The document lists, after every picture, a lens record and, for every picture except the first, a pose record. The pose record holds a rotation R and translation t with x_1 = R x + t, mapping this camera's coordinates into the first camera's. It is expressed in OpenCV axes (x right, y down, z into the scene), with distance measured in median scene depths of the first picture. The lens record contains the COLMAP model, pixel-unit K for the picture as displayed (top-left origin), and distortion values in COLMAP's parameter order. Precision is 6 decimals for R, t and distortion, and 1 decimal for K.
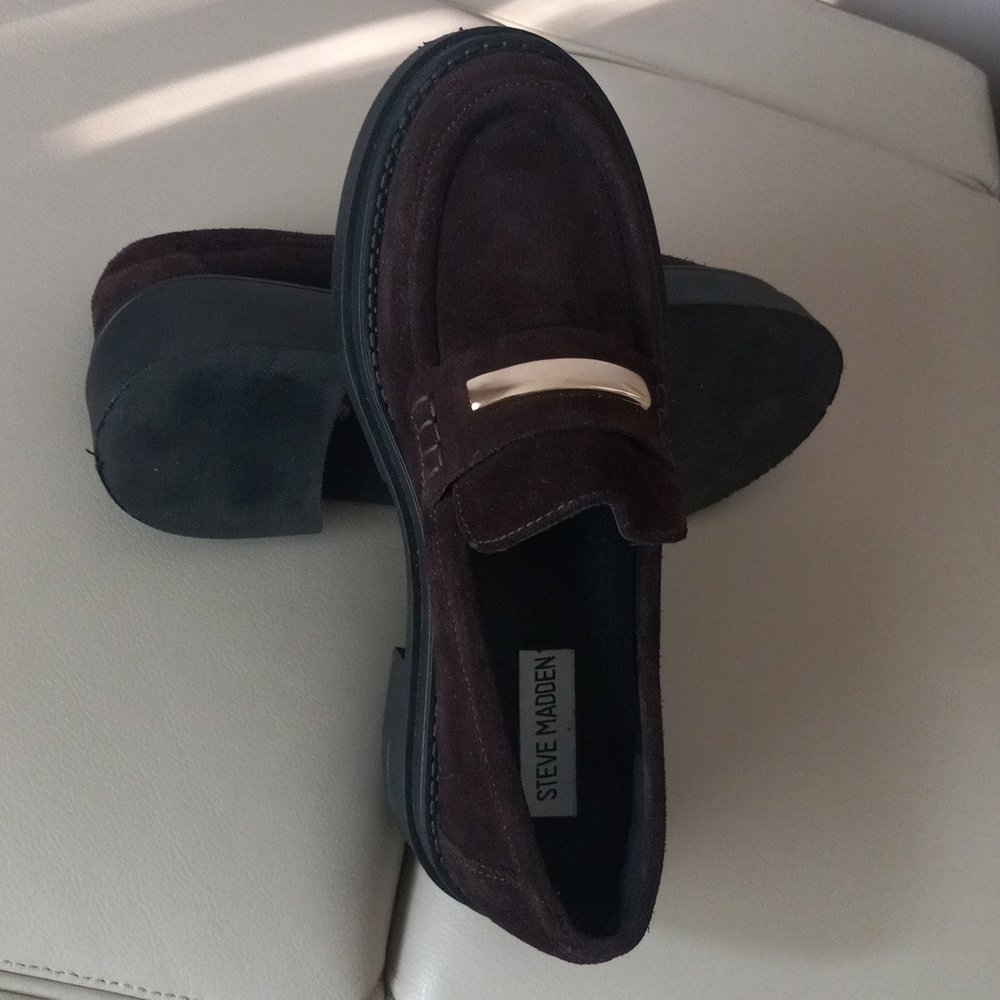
lens RADIAL K [[1423.3, 0, 500.0], [0, 1423.3, 500.0], [0, 0, 1]] dist [0.279080, -1.084262]
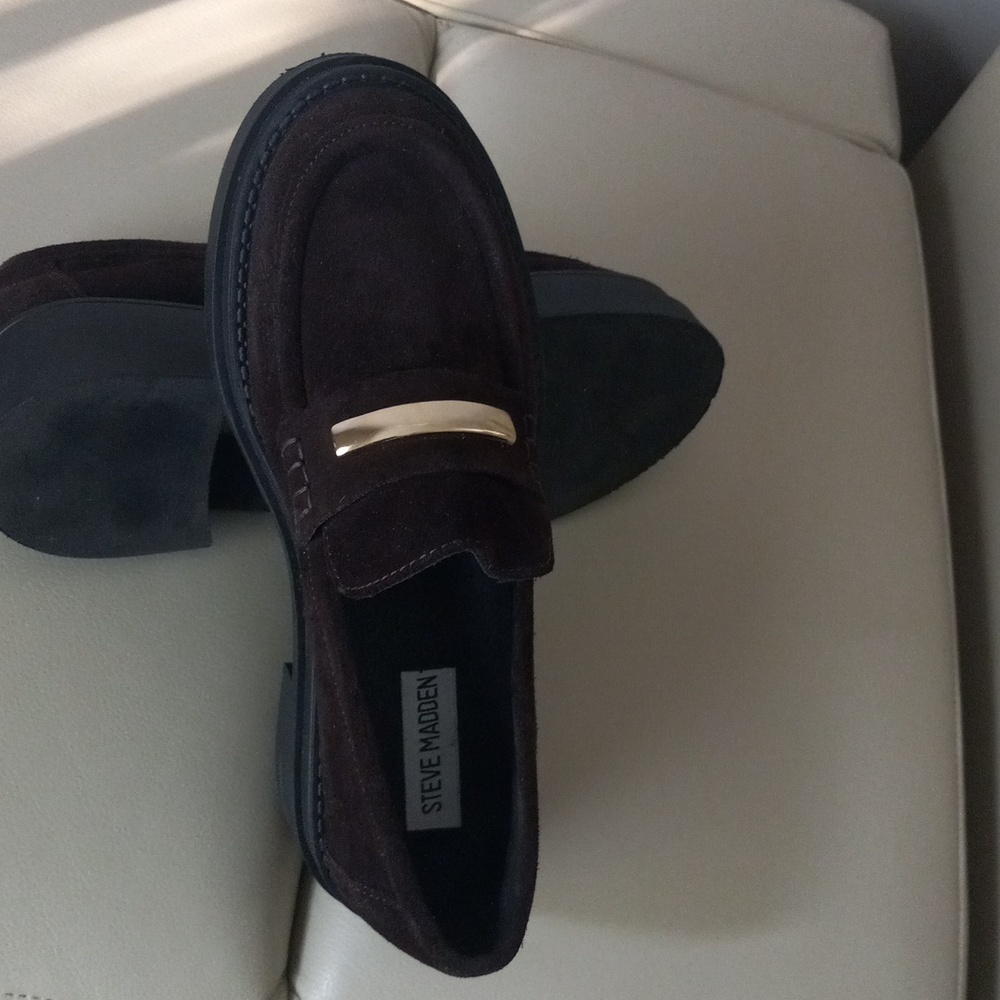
lens RADIAL K [[1423.3, 0, 500.0], [0, 1423.3, 500.0], [0, 0, 1]] dist [0.279080, -1.084262]
pose [[0.999181, -0.027848, 0.029357, 0.058894], [0.025675, 0.997077, 0.071964, -0.091686], [-0.031275, -0.071151, 0.996975, -0.018863]]
